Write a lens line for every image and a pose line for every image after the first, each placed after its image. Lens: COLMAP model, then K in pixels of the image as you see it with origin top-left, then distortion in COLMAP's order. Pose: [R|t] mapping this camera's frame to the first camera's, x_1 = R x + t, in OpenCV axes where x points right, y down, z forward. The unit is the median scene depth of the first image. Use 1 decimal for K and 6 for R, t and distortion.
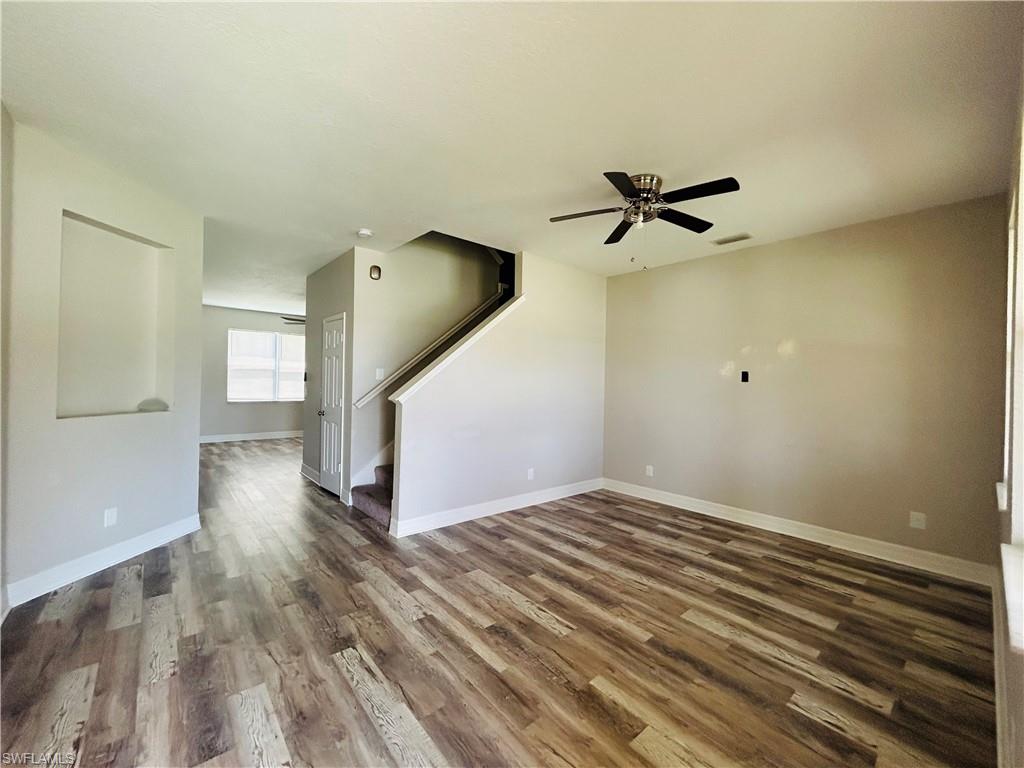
lens RADIAL K [[414.4, 0, 510.1], [0, 414.4, 383.6], [0, 0, 1]] dist [-0.001268, 0.000724]
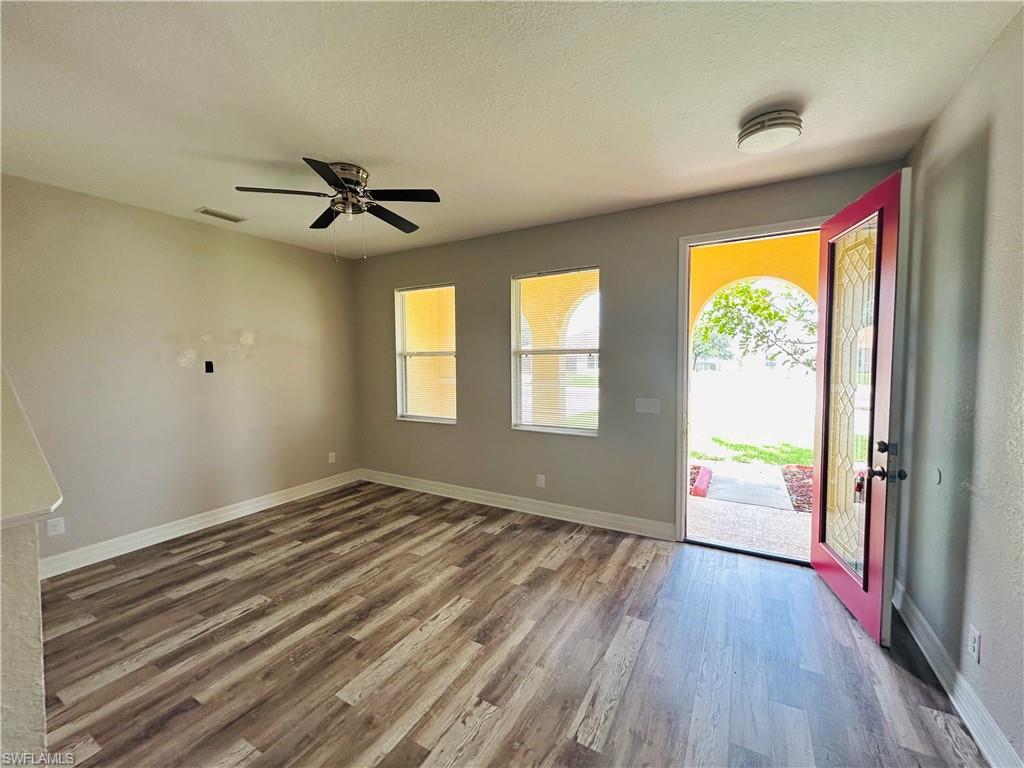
lens RADIAL K [[414.4, 0, 510.1], [0, 414.4, 383.6], [0, 0, 1]] dist [-0.001268, 0.000724]
pose [[-0.333799, -0.073709, 0.939758, -0.742776], [0.002442, 0.996867, 0.079056, -0.072161], [-0.942641, 0.028683, -0.332573, 0.981946]]
